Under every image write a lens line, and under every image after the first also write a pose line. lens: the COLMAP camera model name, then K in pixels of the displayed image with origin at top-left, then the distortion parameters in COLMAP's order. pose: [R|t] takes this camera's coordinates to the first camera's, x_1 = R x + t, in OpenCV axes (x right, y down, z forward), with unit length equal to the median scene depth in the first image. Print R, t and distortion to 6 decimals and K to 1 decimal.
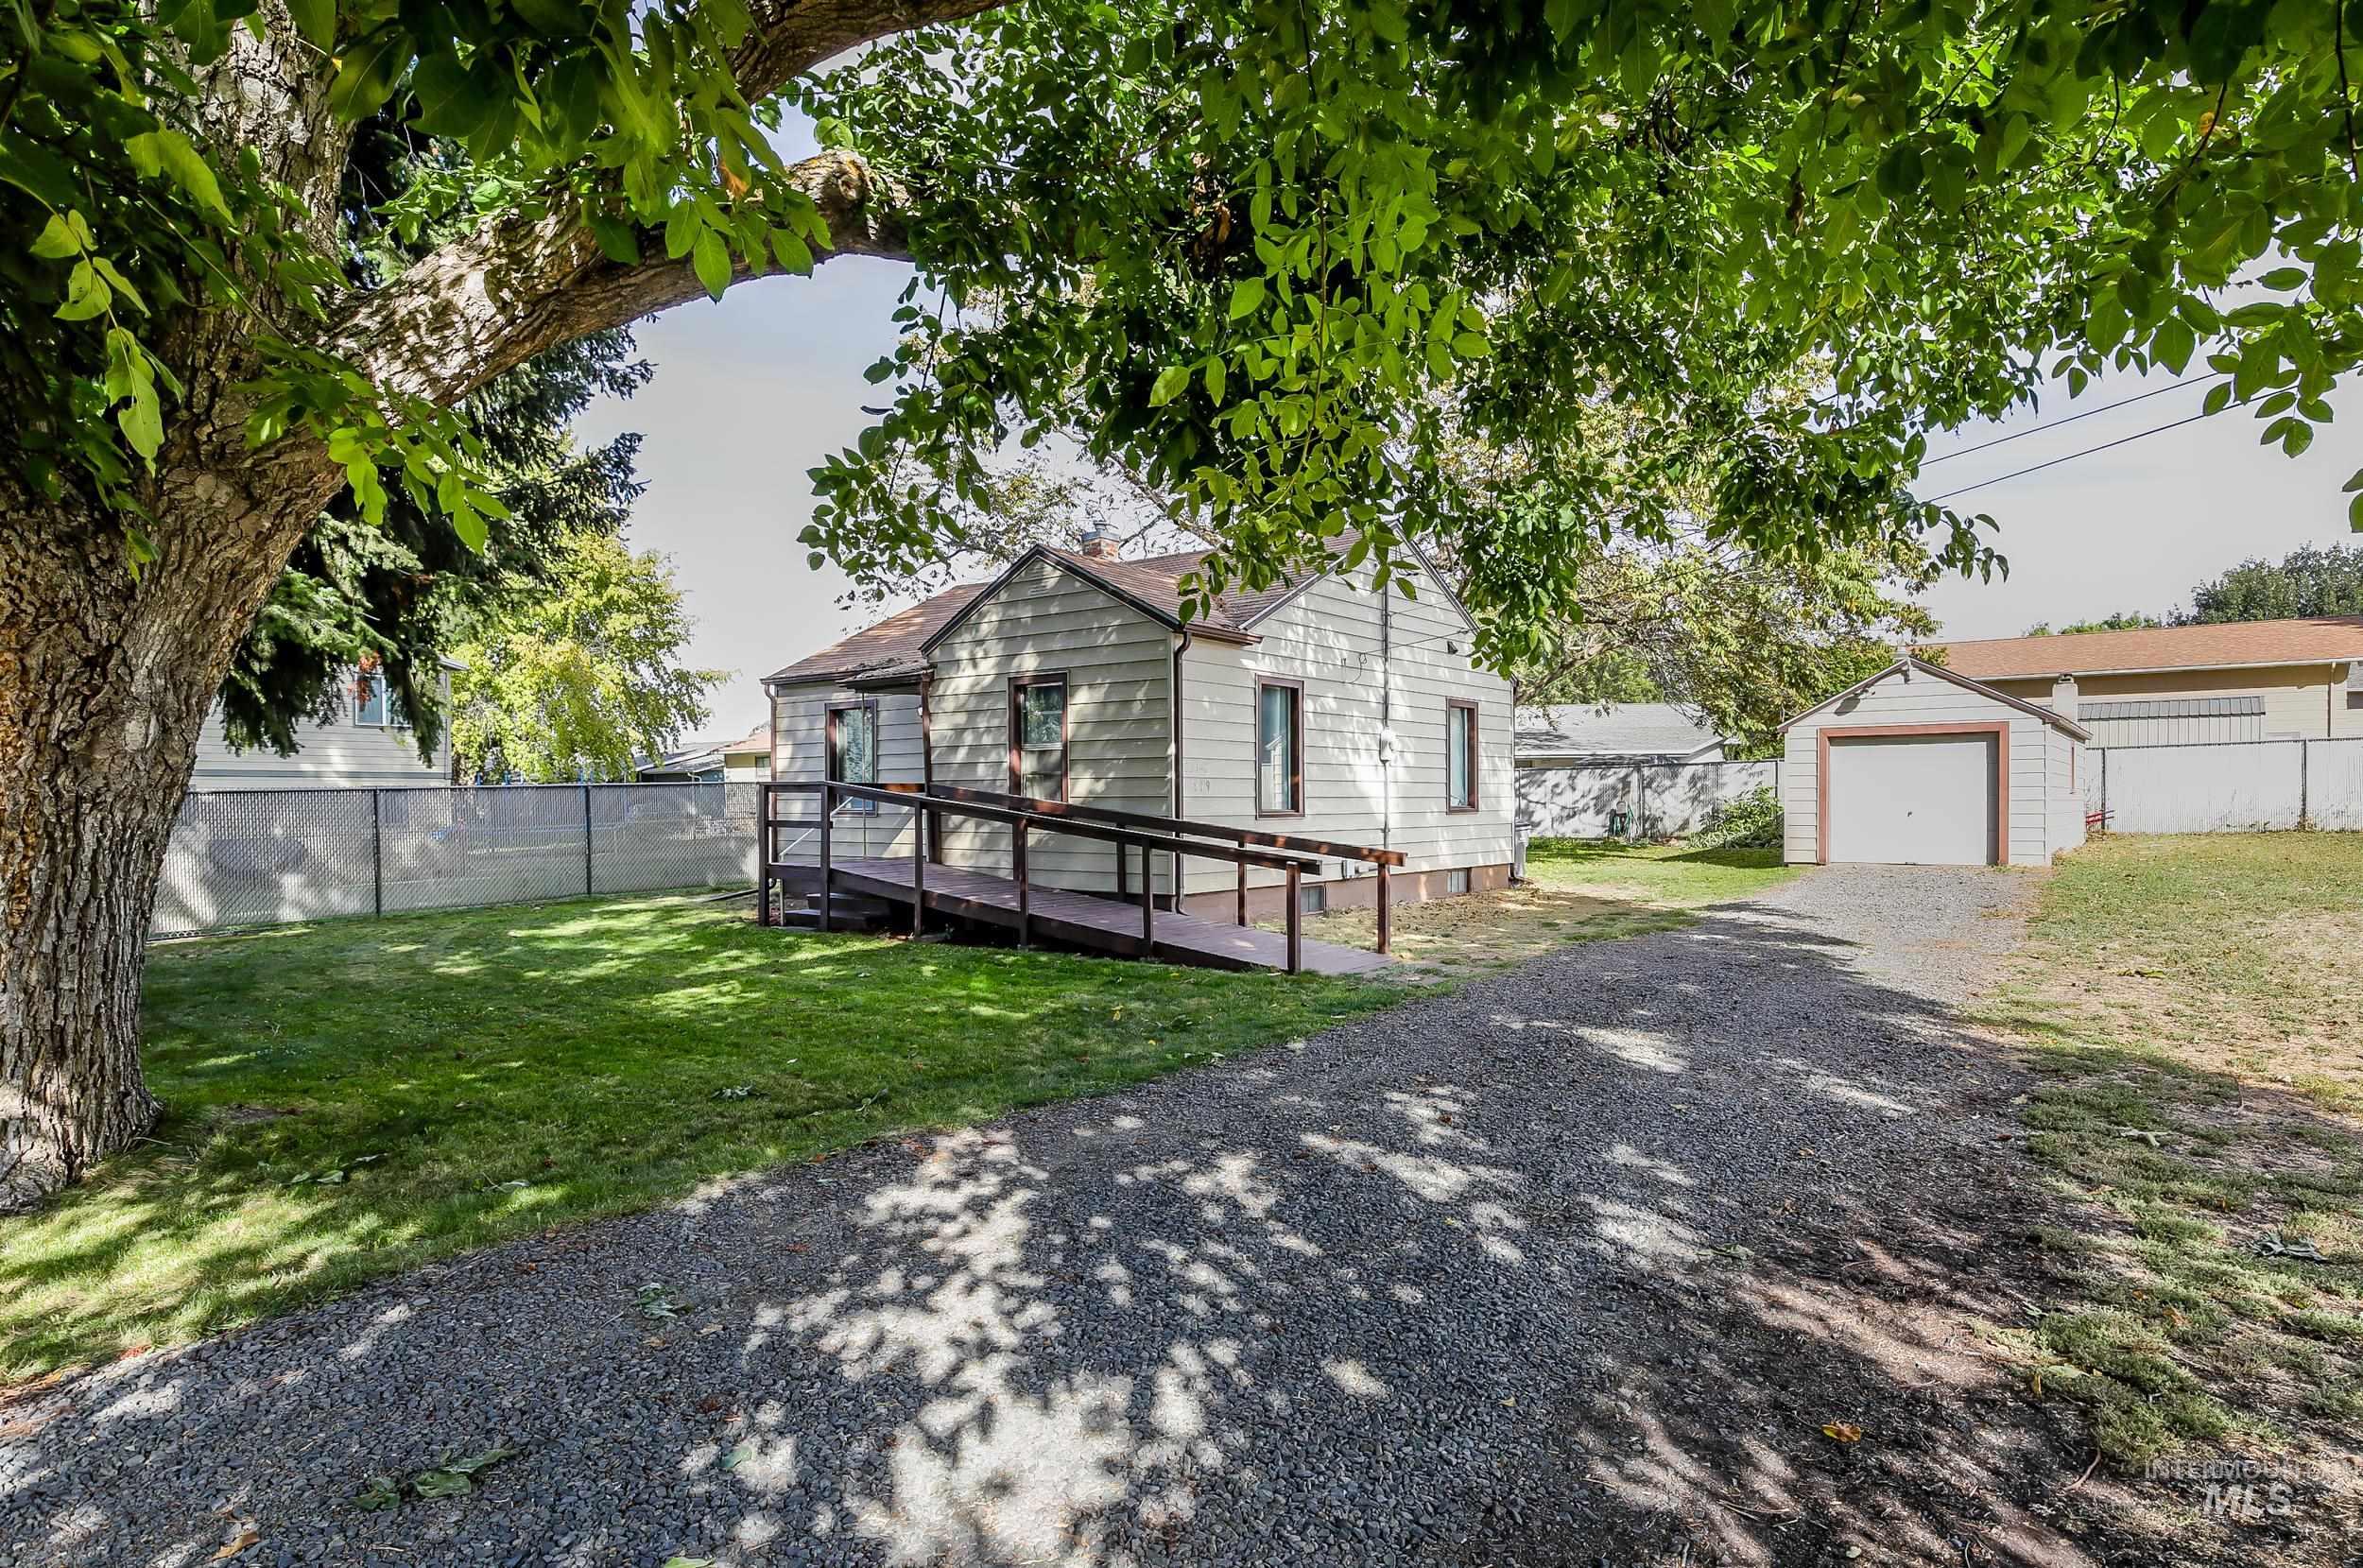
lens RADIAL K [[1323.3, 0, 1181.7], [0, 1323.3, 796.4], [0, 0, 1]] dist [-0.004304, -0.000699]
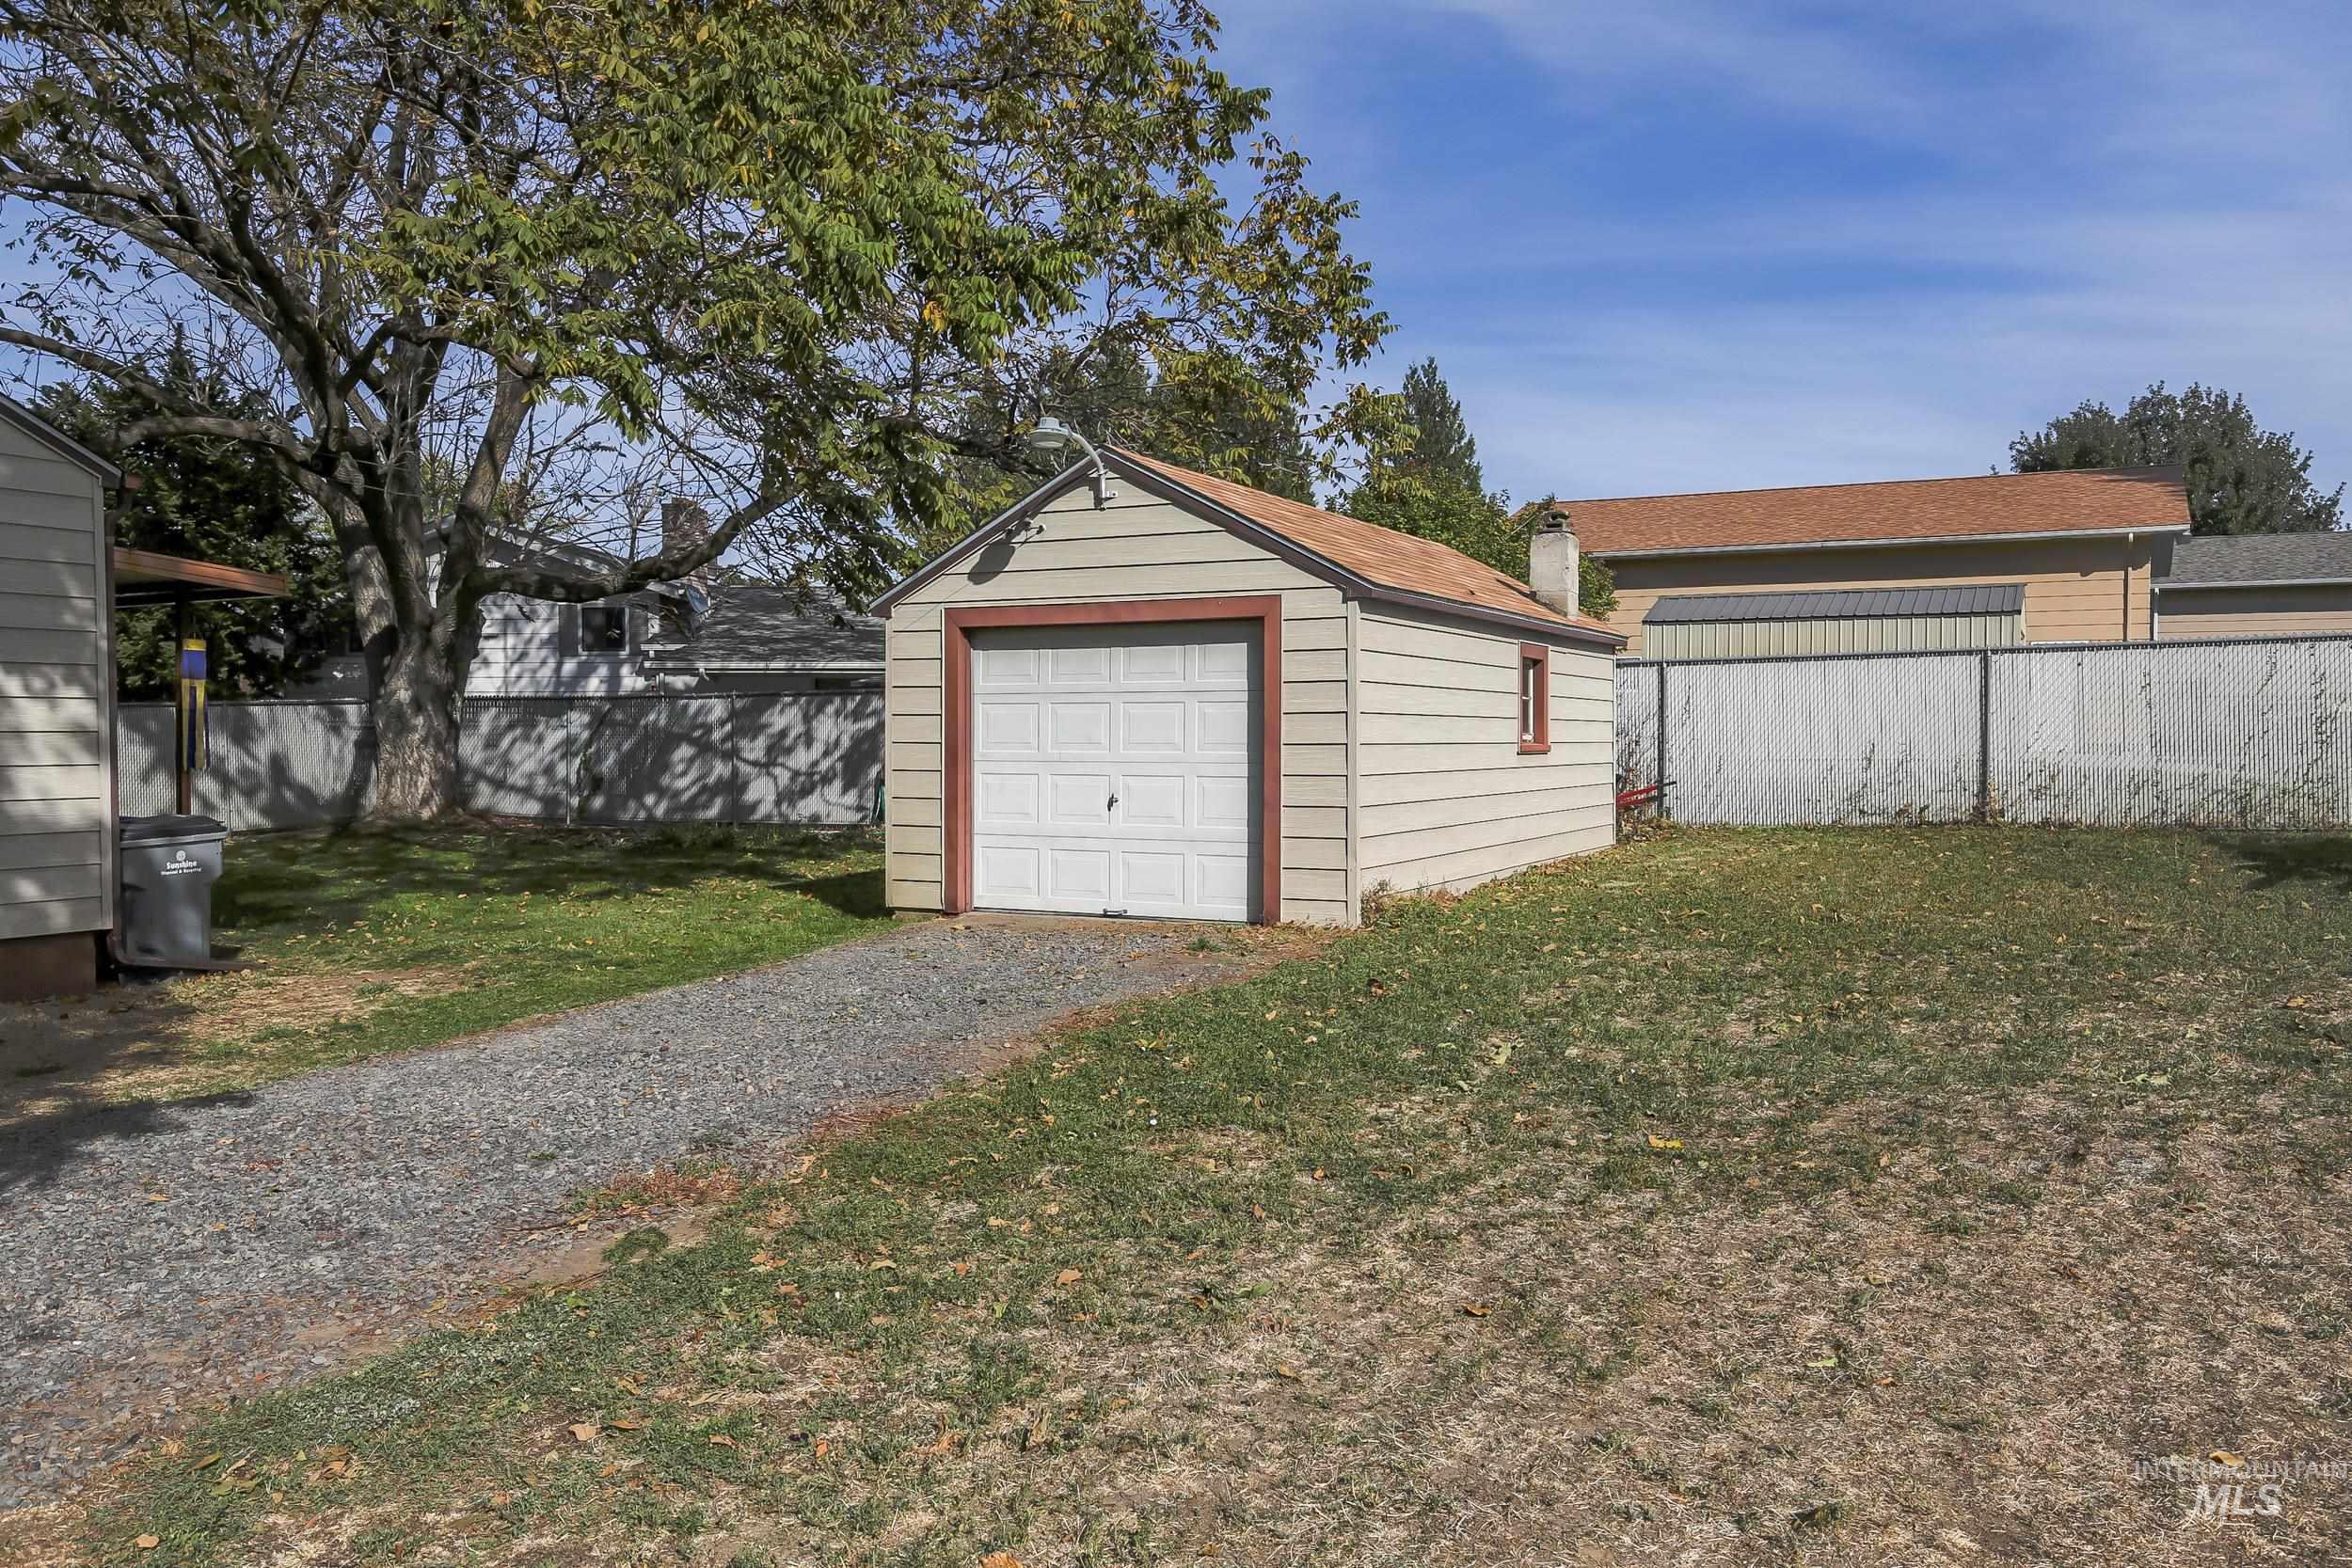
lens RADIAL K [[1798.6, 0, 1173.3], [0, 1798.6, 777.9], [0, 0, 1]] dist [-0.006905, -0.002852]
pose [[0.984817, -0.003747, 0.173556, 0.393570], [0.000066, 0.999775, 0.021213, -0.006892], [-0.173597, -0.020879, 0.984595, 0.339809]]
